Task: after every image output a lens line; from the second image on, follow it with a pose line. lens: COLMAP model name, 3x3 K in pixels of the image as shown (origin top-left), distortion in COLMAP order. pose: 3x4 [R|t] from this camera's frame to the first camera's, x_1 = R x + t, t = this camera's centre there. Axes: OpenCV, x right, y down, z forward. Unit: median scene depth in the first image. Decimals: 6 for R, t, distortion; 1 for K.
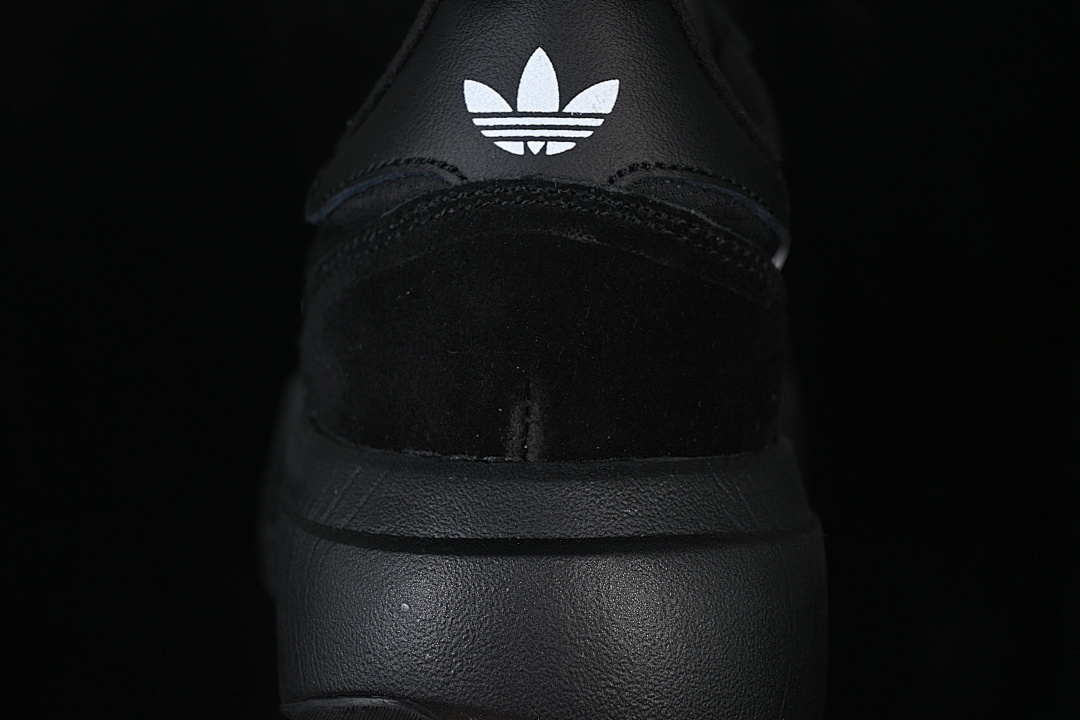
lens RADIAL K [[2336.6, 0, 540.4], [0, 2336.6, 360.4], [0, 0, 1]] dist [-0.032781, 0.000000]
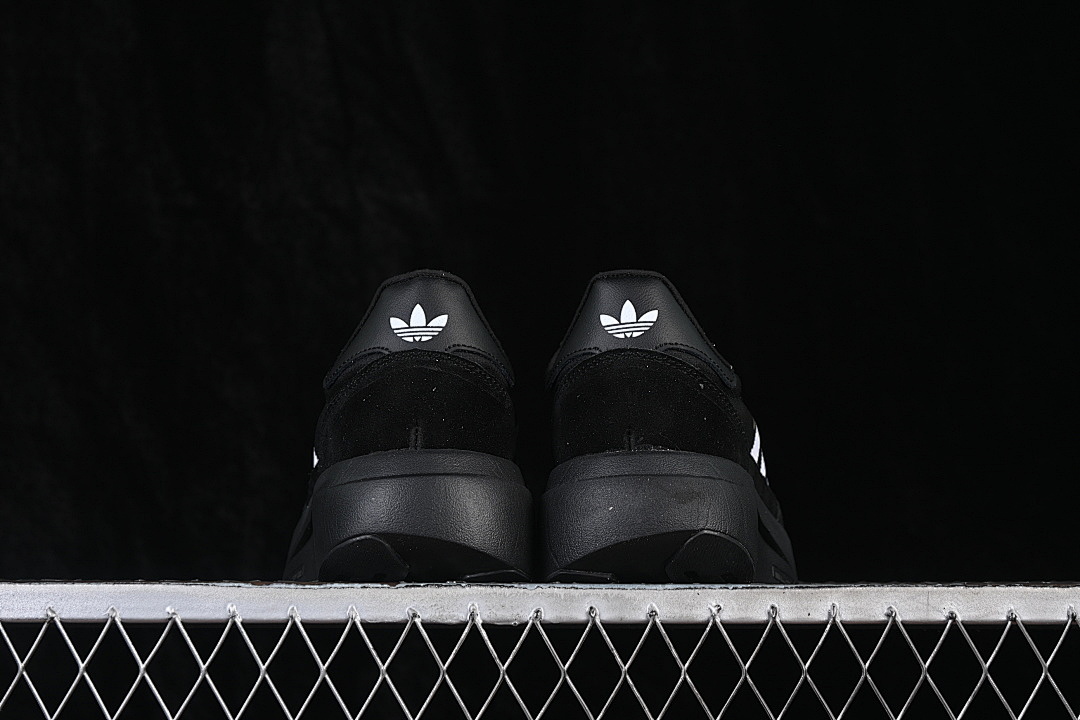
lens RADIAL K [[2336.6, 0, 528.6], [0, 2336.6, 363.7], [0, 0, 1]] dist [-0.032781, 0.000000]
pose [[0.997058, -0.015393, 0.075087, -0.077094], [0.034169, 0.966163, -0.255657, 0.629514], [-0.068611, 0.257471, 0.963847, -1.597932]]
